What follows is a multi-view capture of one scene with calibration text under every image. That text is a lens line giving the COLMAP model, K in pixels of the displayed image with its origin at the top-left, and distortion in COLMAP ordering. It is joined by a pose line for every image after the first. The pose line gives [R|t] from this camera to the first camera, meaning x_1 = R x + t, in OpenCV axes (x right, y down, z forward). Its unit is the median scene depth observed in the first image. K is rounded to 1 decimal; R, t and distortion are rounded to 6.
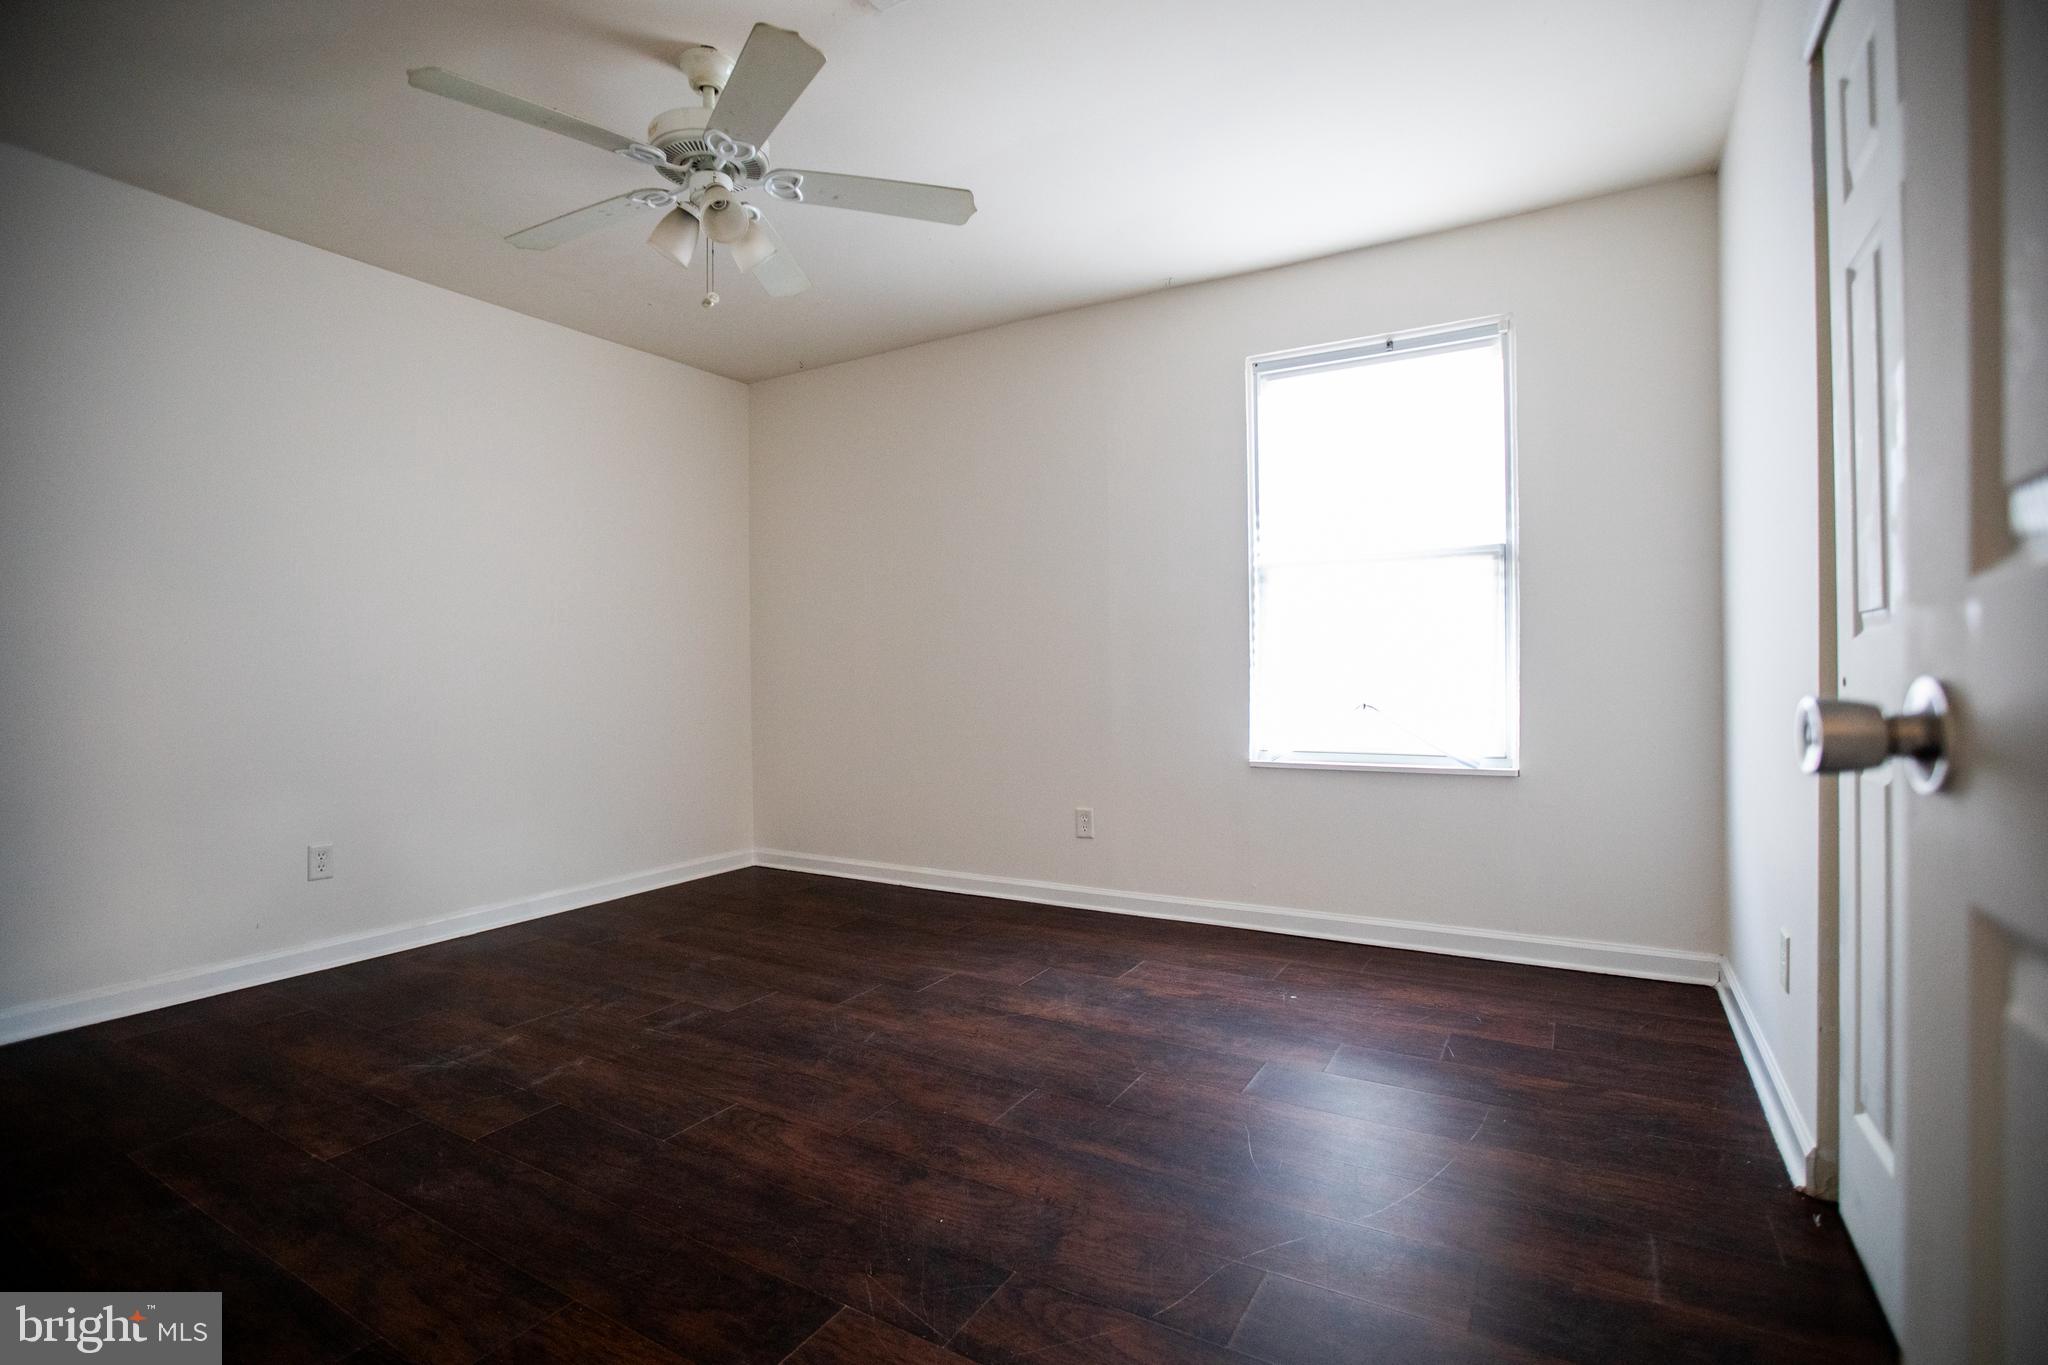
lens RADIAL K [[960.0, 0, 1024.0], [0, 960.0, 682.5], [0, 0, 1]] dist [-0.002201, 0.000155]
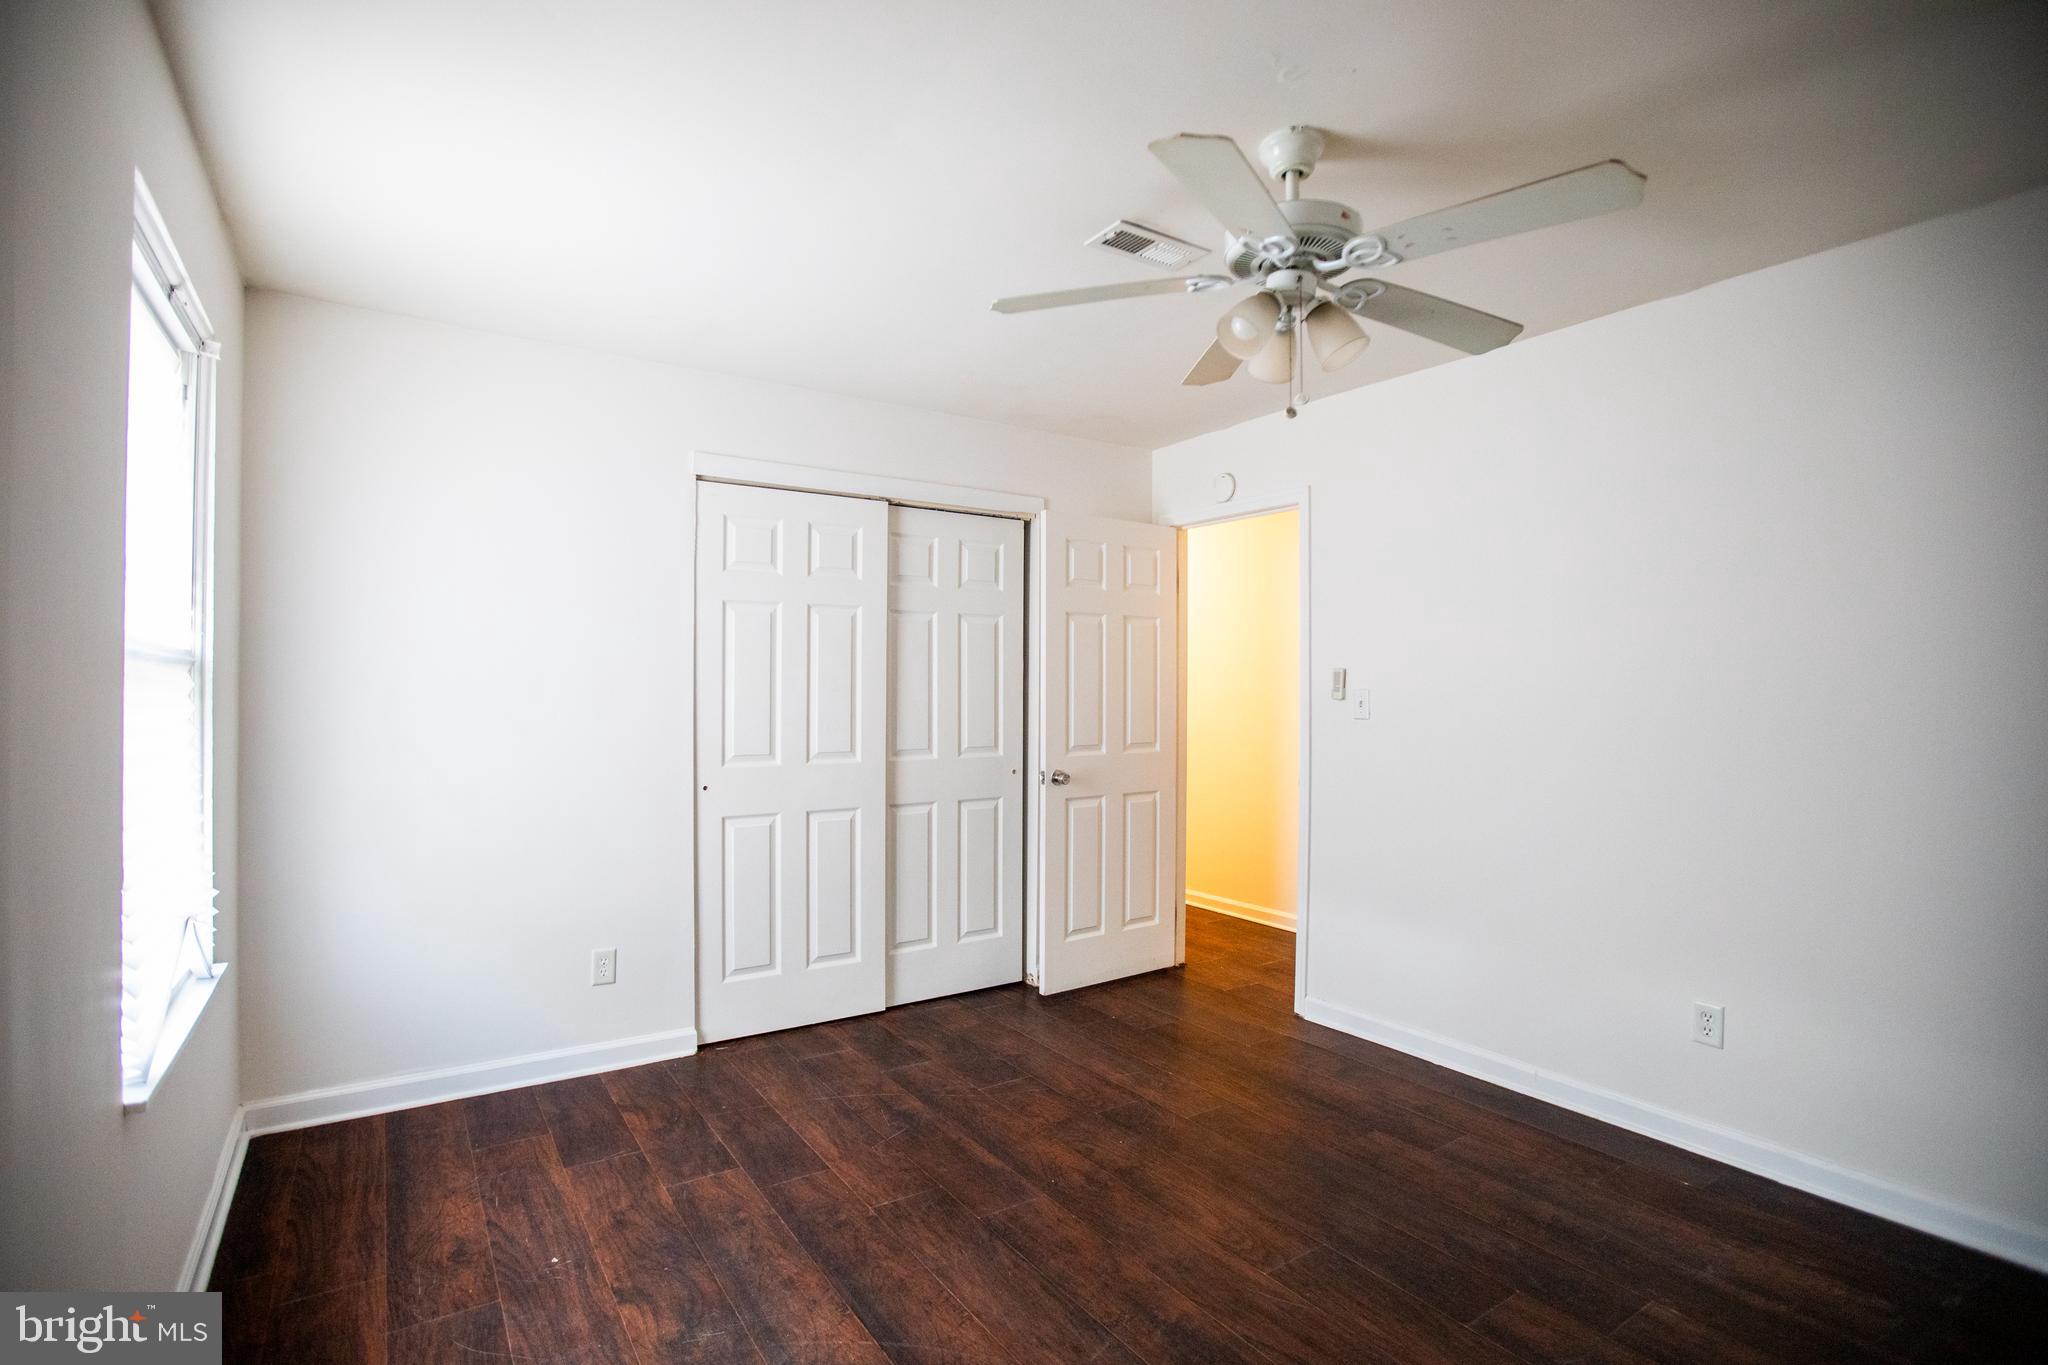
lens RADIAL K [[960.0, 0, 1024.0], [0, 960.0, 682.5], [0, 0, 1]] dist [-0.002201, 0.000155]
pose [[-0.900978, 0.010099, 0.433748, -0.467307], [0.009912, 0.999947, -0.002693, -0.150041], [-0.433753, 0.001873, -0.901030, 1.824654]]
